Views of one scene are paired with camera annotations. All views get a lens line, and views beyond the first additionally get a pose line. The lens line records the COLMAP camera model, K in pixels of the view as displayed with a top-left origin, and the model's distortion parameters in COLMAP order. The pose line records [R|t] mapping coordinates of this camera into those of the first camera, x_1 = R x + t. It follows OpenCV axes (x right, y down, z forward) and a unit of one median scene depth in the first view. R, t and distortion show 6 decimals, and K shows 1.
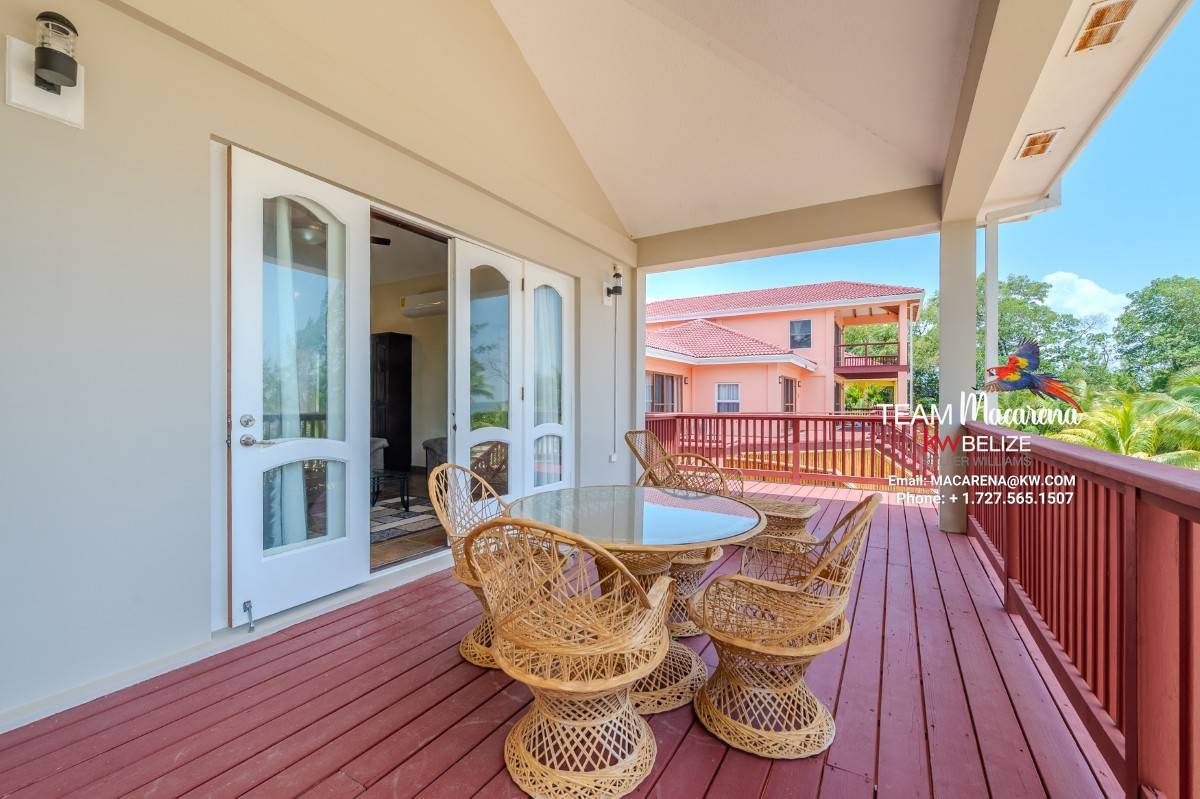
lens RADIAL K [[472.0, 0, 603.8], [0, 472.0, 403.4], [0, 0, 1]] dist [-0.001350, -0.000176]
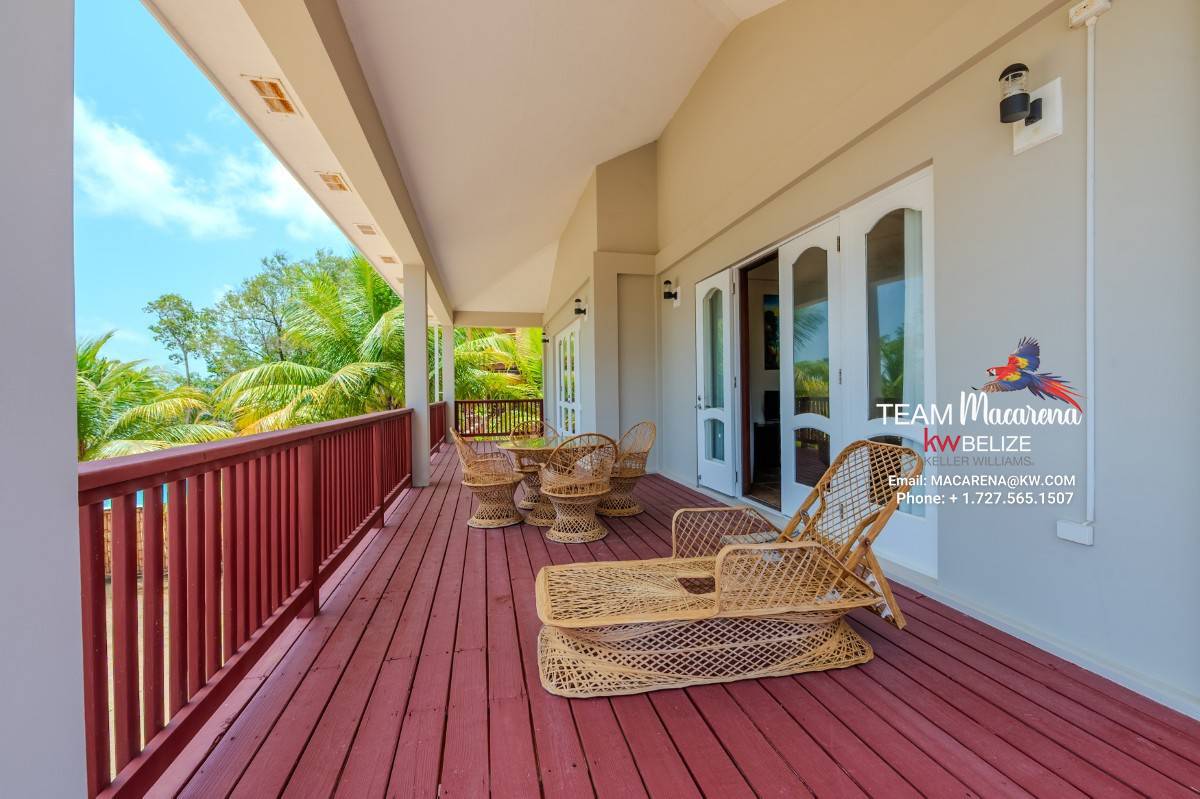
lens RADIAL K [[472.0, 0, 603.8], [0, 472.0, 403.4], [0, 0, 1]] dist [-0.001350, -0.000176]
pose [[-0.698053, 0.013733, -0.715915, 0.936142], [0.000732, 0.999829, 0.018465, 0.013963], [0.716046, 0.012366, -0.697944, 1.716295]]
